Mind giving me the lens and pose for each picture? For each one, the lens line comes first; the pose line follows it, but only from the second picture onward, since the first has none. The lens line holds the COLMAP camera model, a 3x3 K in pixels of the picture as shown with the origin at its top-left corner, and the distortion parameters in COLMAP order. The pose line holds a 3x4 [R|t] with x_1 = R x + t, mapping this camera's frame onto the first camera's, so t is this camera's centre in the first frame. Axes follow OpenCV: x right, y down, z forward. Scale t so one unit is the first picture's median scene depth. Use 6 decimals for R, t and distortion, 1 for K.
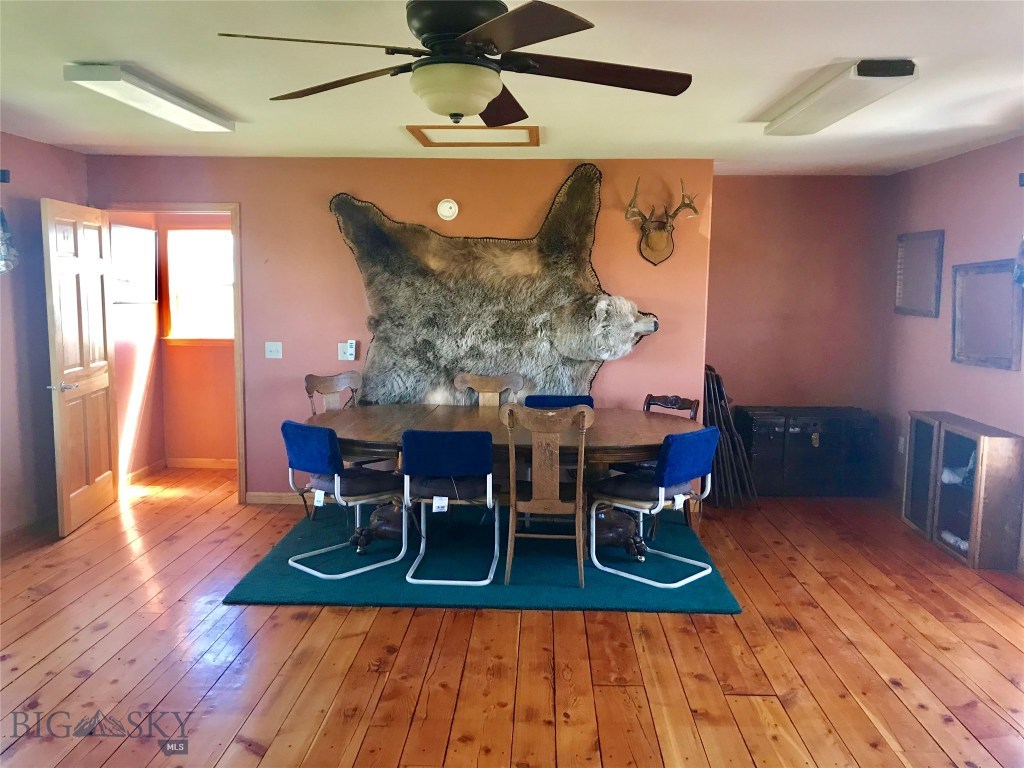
lens RADIAL K [[839.3, 0, 512.0], [0, 839.3, 384.0], [0, 0, 1]] dist [0.076998, -0.076552]
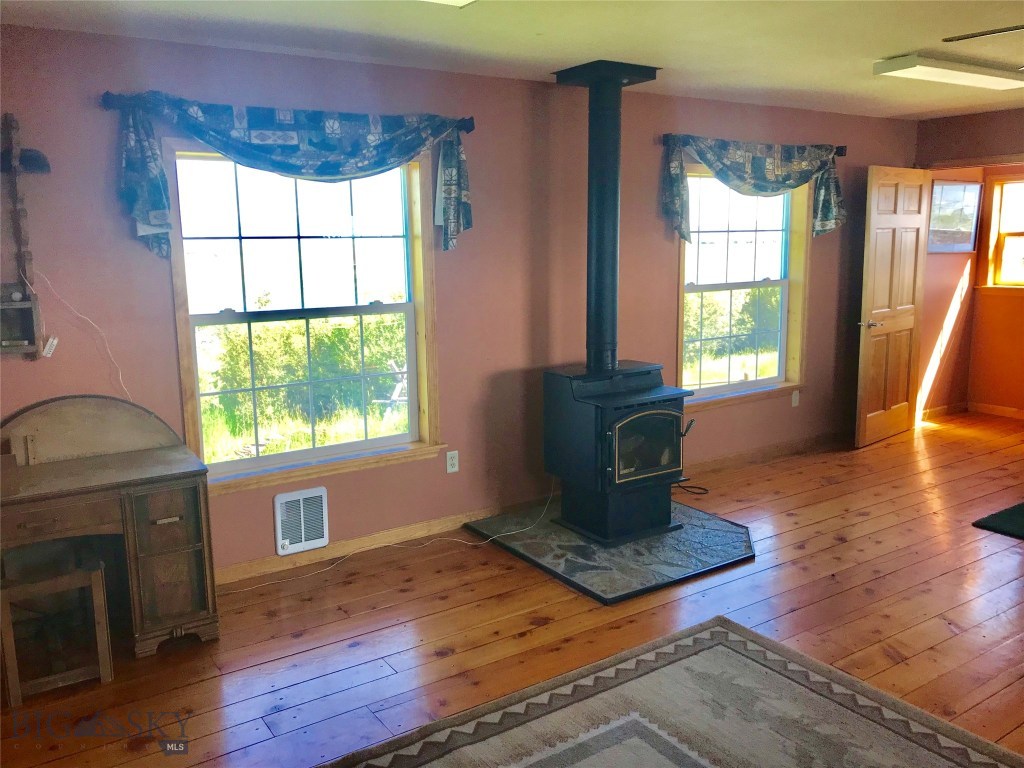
lens RADIAL K [[839.3, 0, 512.0], [0, 839.3, 384.0], [0, 0, 1]] dist [0.076998, -0.076552]
pose [[0.589809, 0.115738, -0.799206, 0.132574], [-0.074464, 0.993254, 0.088886, 0.017581], [0.804102, 0.007086, 0.594449, -0.108733]]
